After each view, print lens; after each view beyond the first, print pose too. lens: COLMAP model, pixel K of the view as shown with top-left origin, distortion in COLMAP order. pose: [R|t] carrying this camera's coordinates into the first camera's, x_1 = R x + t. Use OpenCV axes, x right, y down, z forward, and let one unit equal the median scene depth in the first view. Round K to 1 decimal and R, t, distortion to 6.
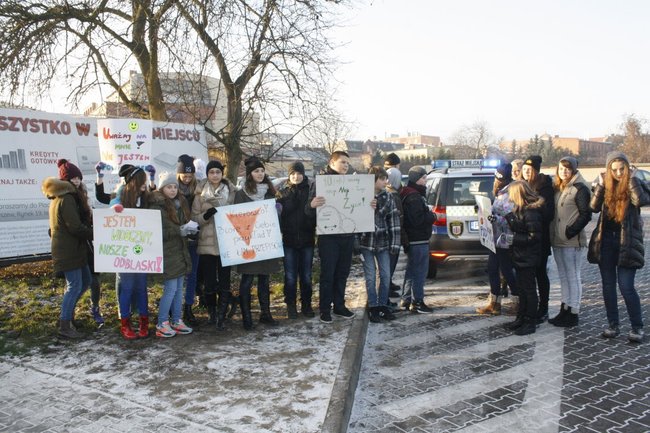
lens RADIAL K [[528.6, 0, 320.4], [0, 528.6, 217.1], [0, 0, 1]] dist [-0.157089, 0.119384]
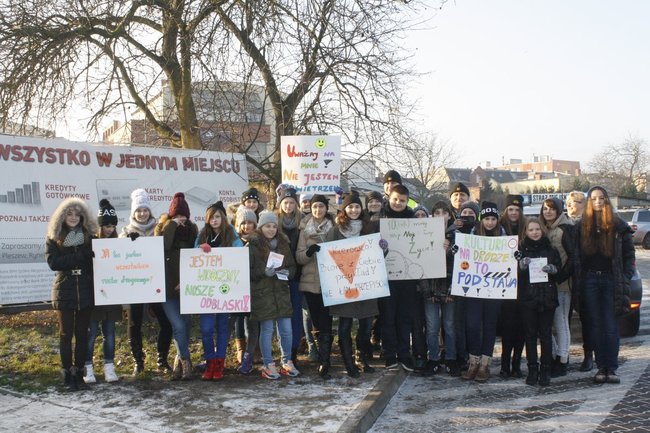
lens RADIAL K [[710.9, 0, 325.0], [0, 710.9, 216.5], [0, 0, 1]] dist [-0.088327, 0.025855]
pose [[0.992558, 0.001665, -0.121763, 0.117478], [-0.011044, 0.997016, -0.076395, 0.027055], [0.121273, 0.077172, 0.989615, -0.280939]]
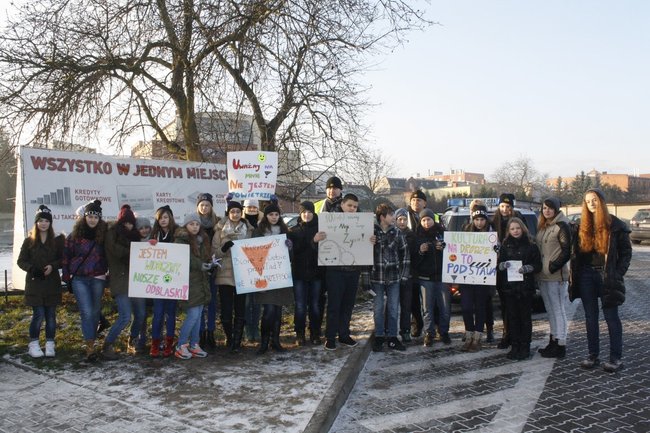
lens RADIAL K [[528.6, 0, 320.4], [0, 528.6, 217.1], [0, 0, 1]] dist [-0.157089, 0.119384]
pose [[0.996828, 0.005257, -0.079410, 0.085805], [-0.010817, 0.997506, -0.069750, 0.003639], [0.078845, 0.070388, 0.994399, -0.107458]]
